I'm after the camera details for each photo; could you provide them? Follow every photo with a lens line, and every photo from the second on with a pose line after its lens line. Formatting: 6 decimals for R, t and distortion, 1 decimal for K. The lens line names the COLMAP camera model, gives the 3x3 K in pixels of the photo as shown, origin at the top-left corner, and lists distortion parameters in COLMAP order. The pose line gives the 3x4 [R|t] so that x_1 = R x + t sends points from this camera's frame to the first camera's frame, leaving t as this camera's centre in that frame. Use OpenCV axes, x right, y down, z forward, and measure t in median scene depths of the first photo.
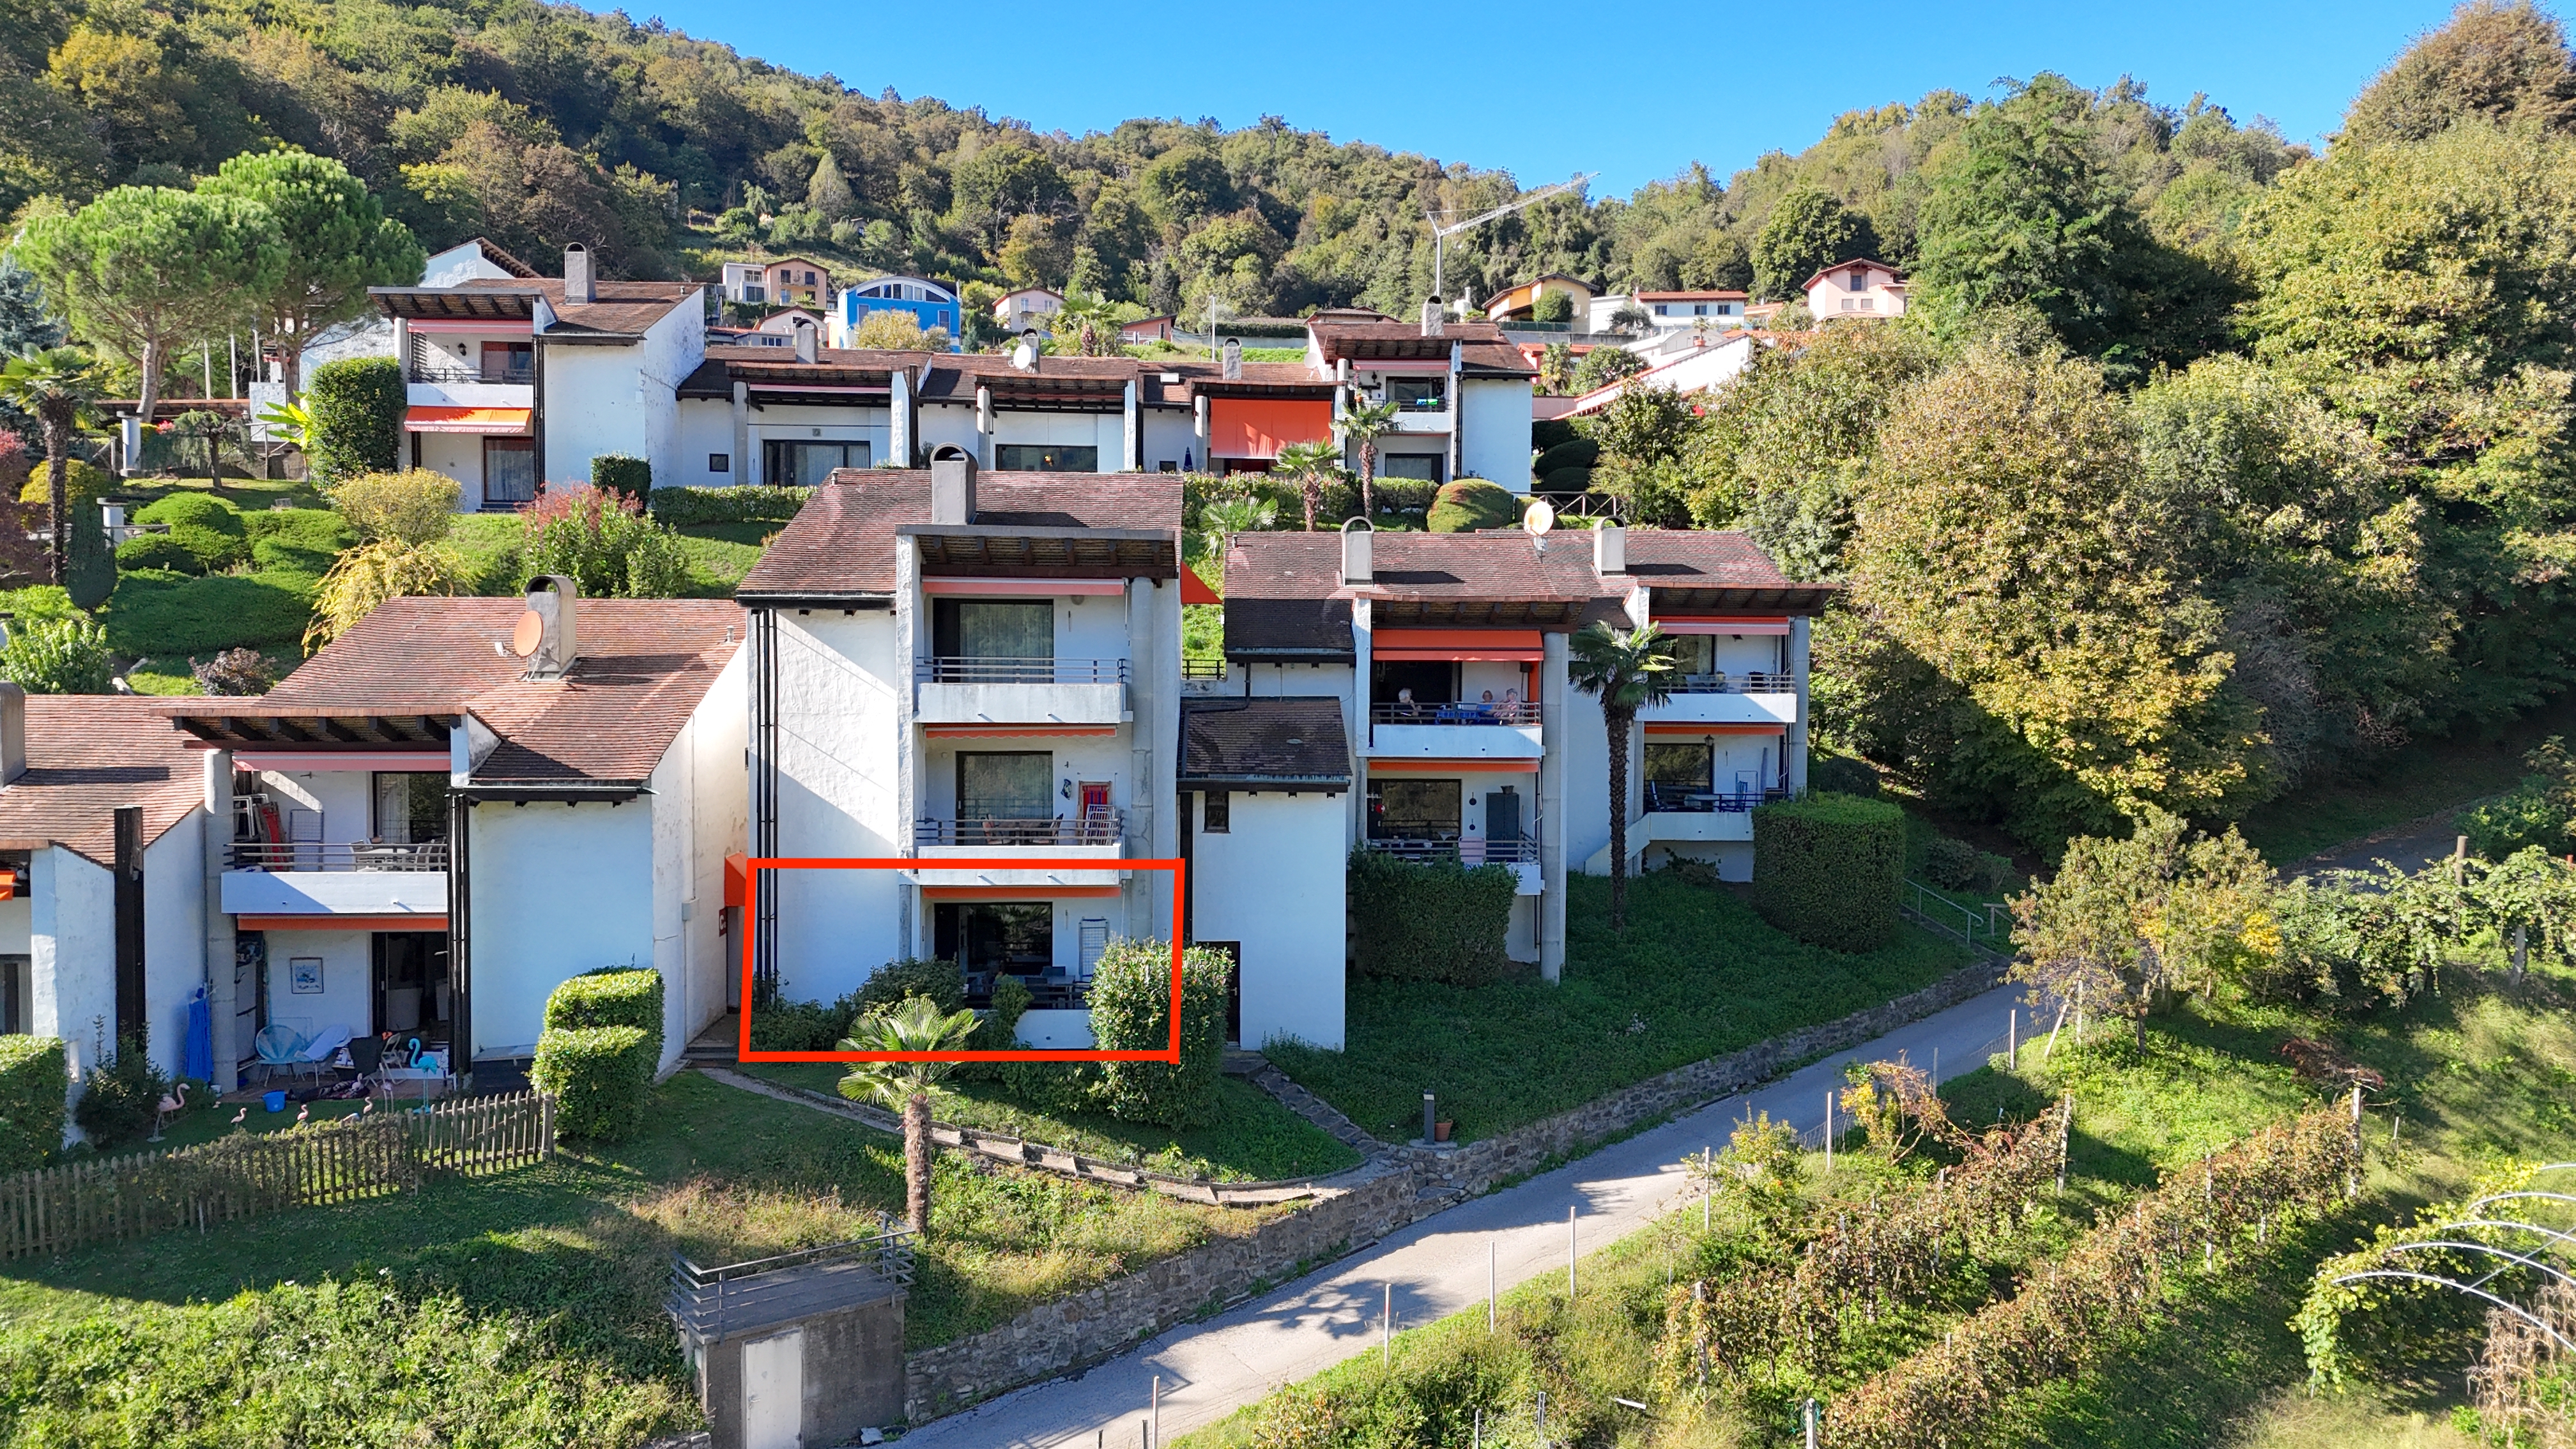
lens RADIAL K [[1902.0, 0, 1299.8], [0, 1902.0, 715.3], [0, 0, 1]] dist [0.088483, -0.074971]
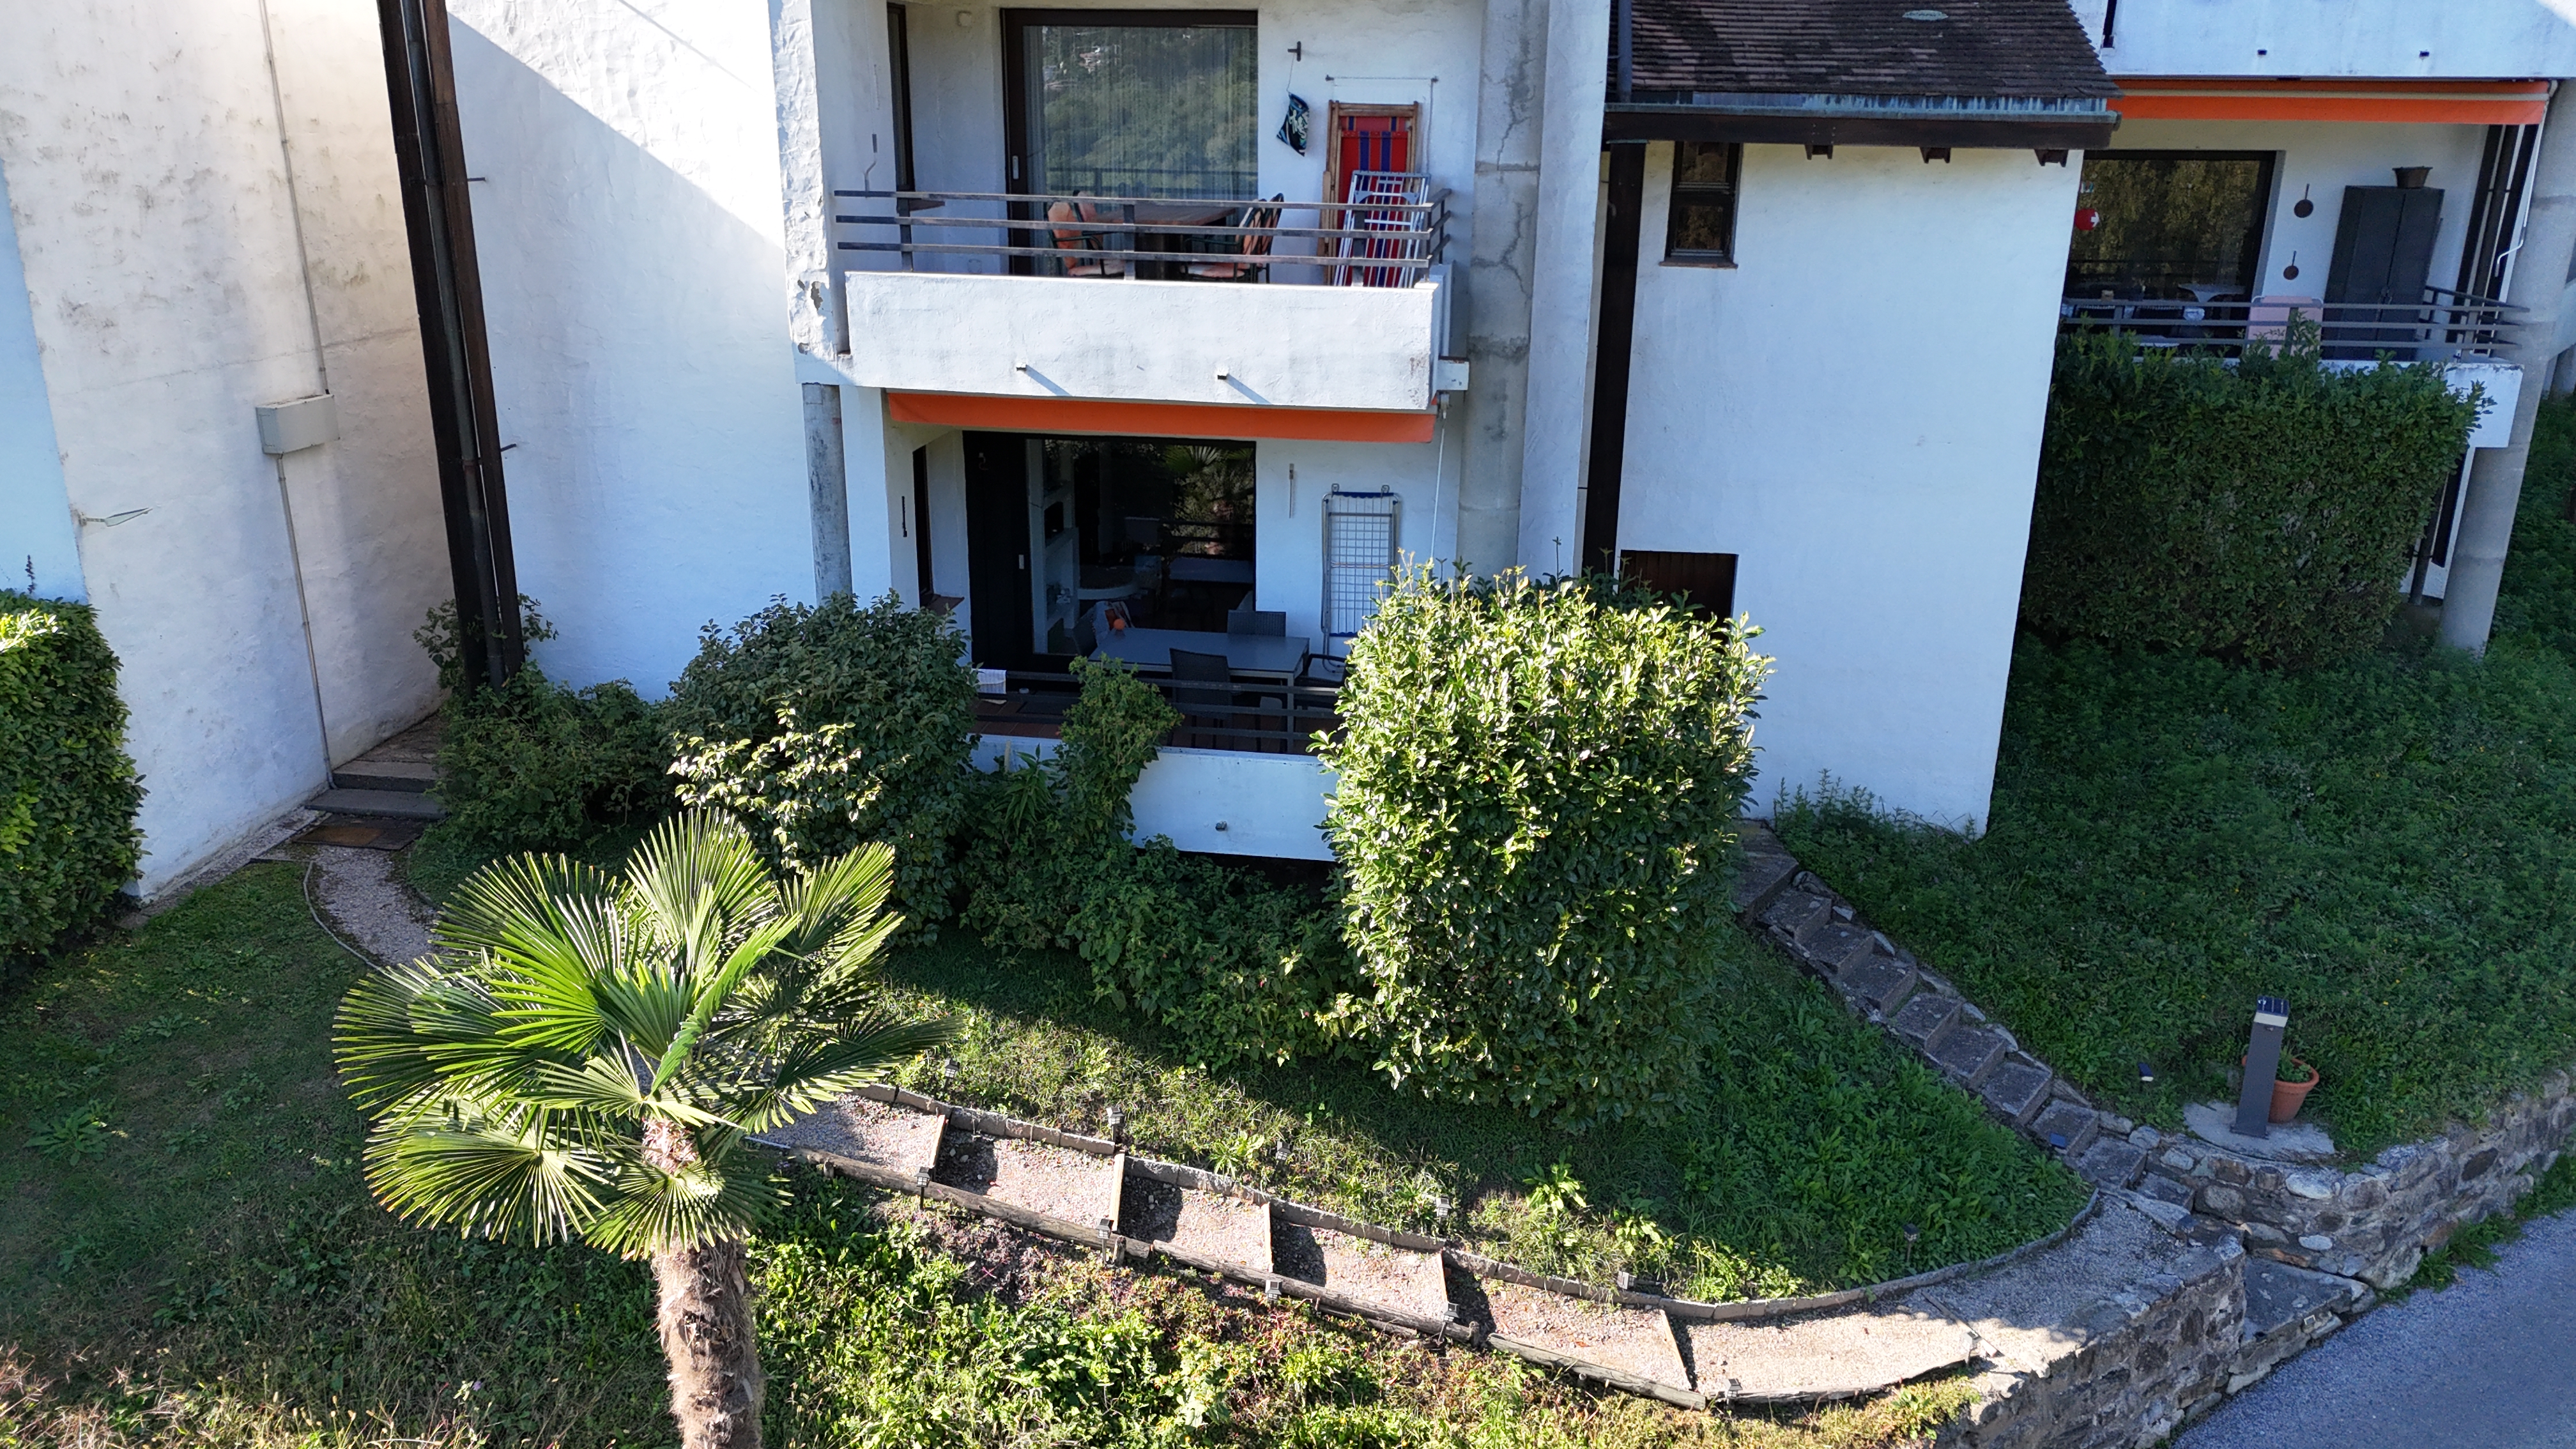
lens RADIAL K [[1902.0, 0, 1299.8], [0, 1902.0, 715.3], [0, 0, 1]] dist [0.088483, -0.074971]
pose [[0.984955, 0.061145, -0.161634, -0.061992], [-0.015594, 0.962943, 0.269253, 0.052915], [0.172108, -0.262682, 0.949409, 0.687392]]
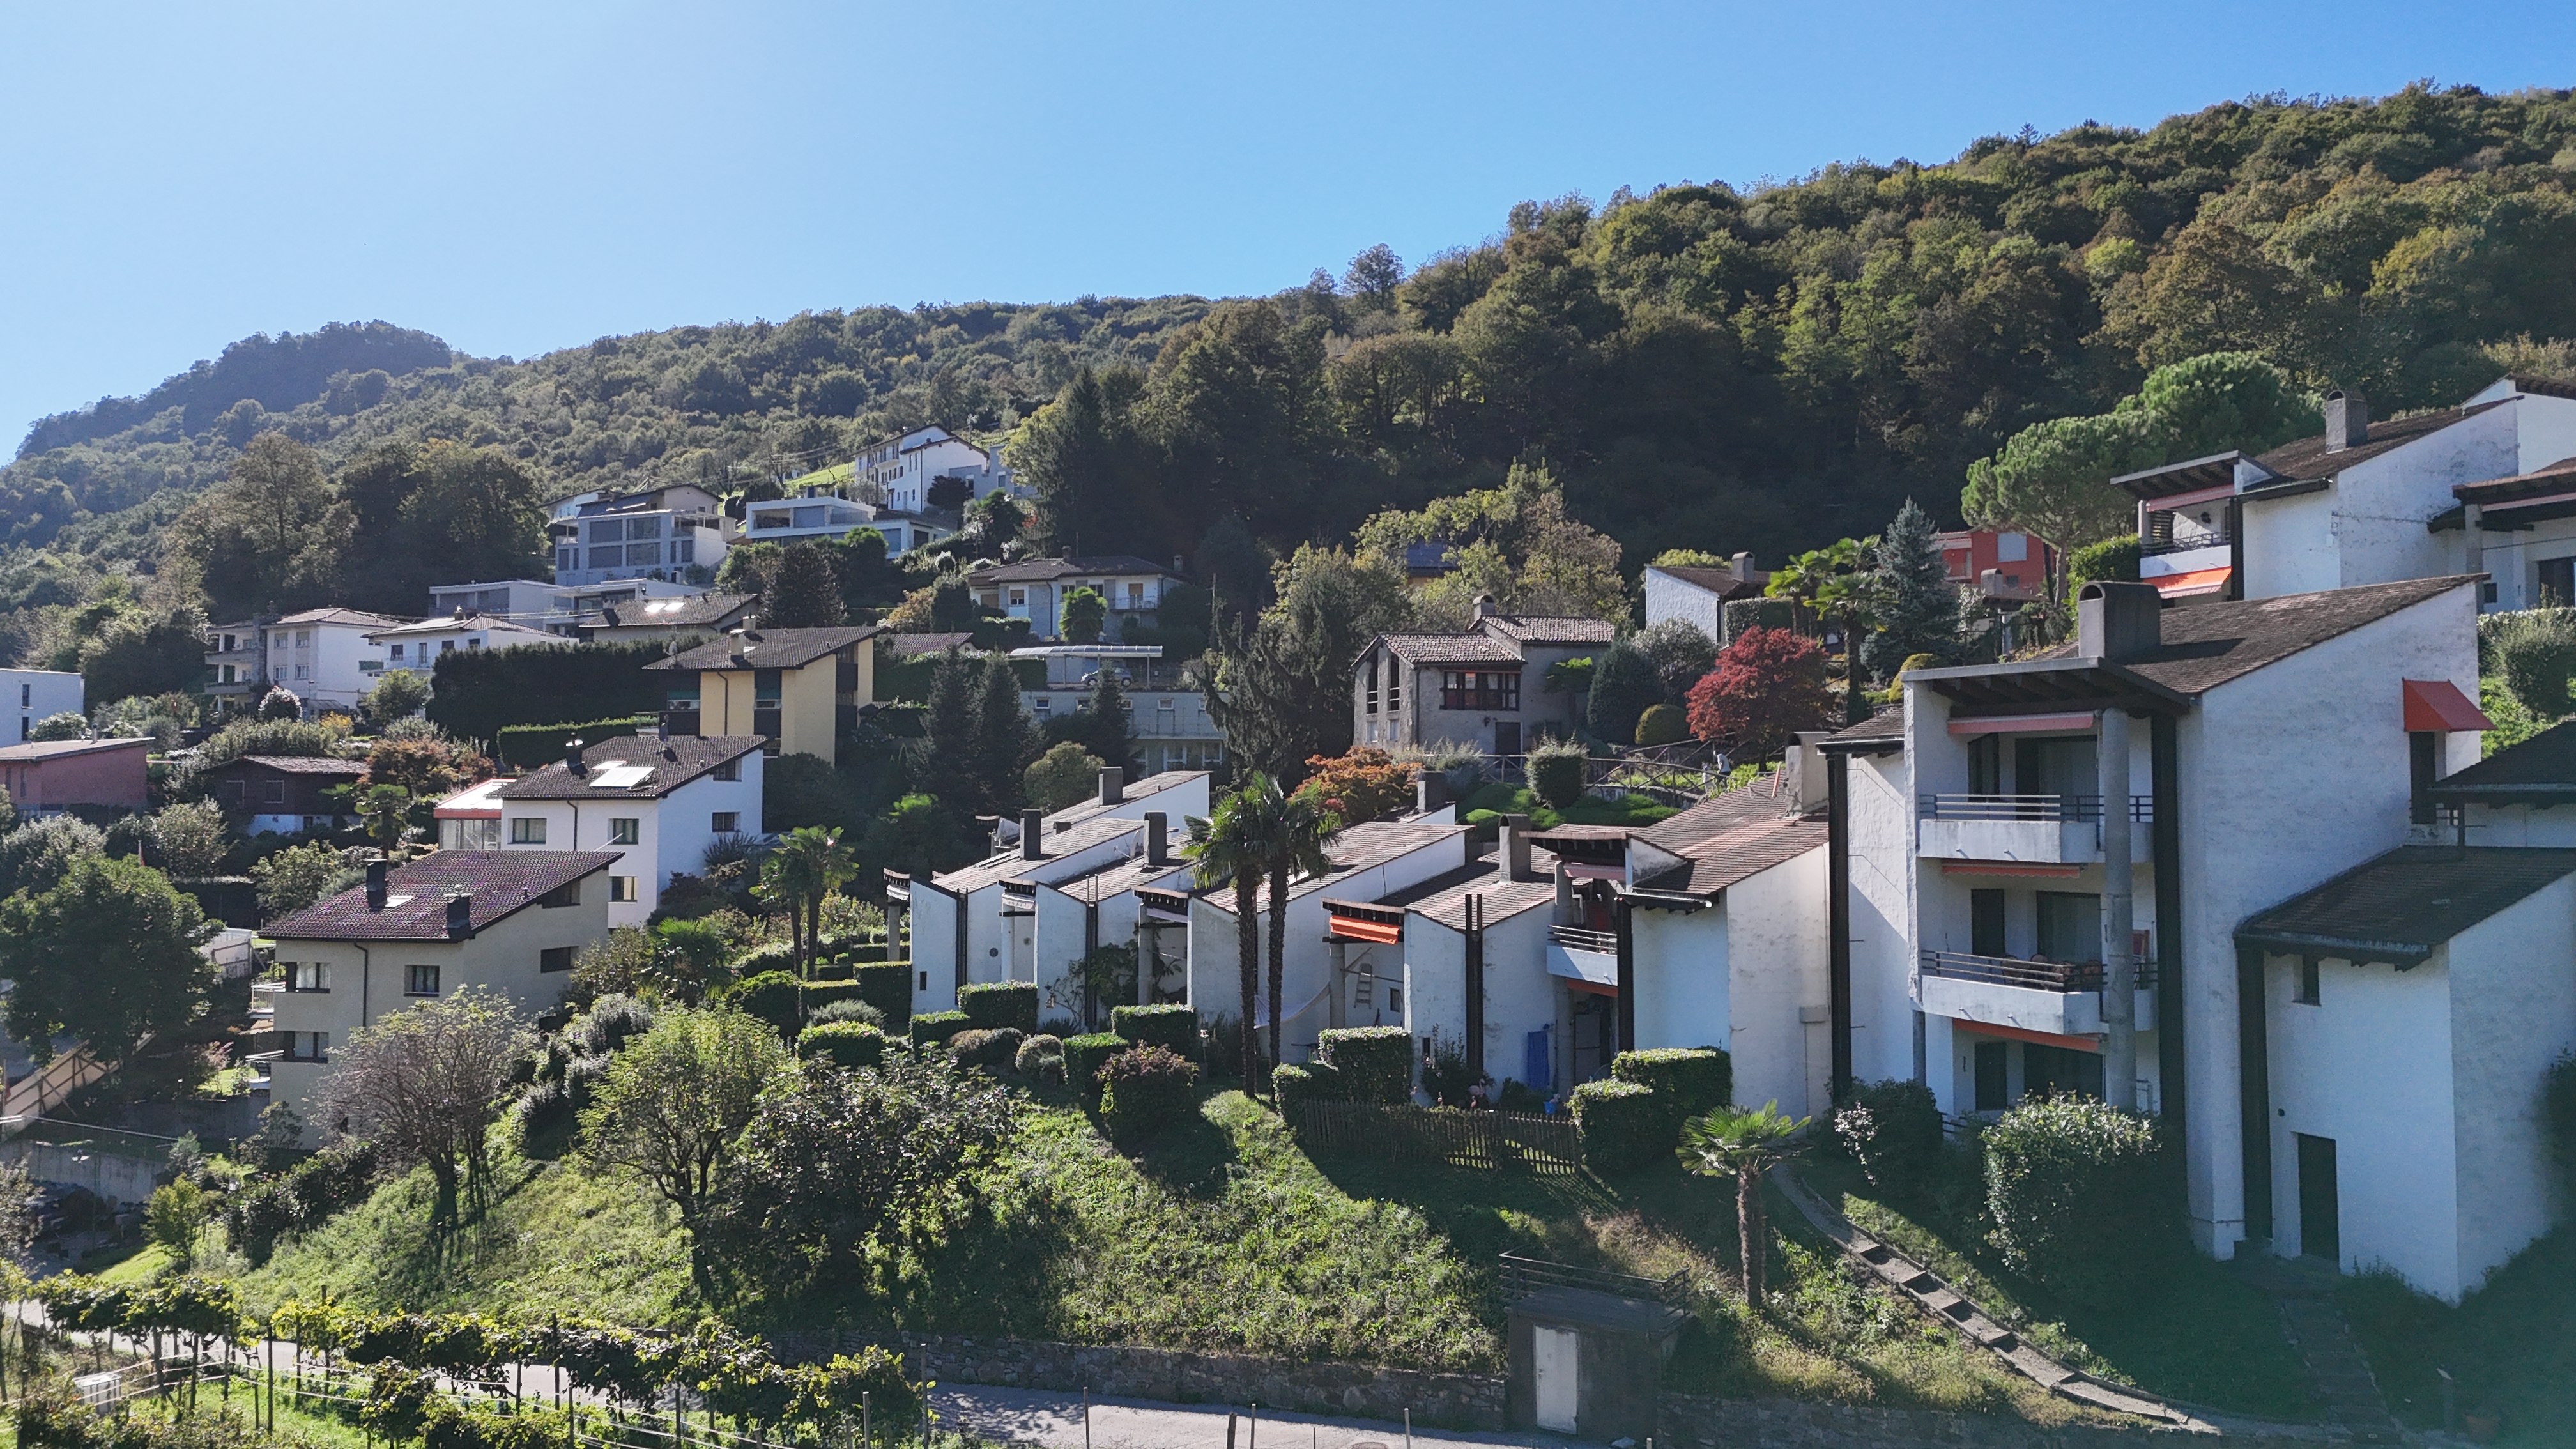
lens RADIAL K [[1902.0, 0, 1299.8], [0, 1902.0, 715.3], [0, 0, 1]] dist [0.088483, -0.074971]
pose [[0.331707, -0.044749, -0.942321, 0.713761], [-0.035402, 0.997580, -0.059835, 0.000993], [0.942718, 0.053208, 0.329320, 0.325860]]
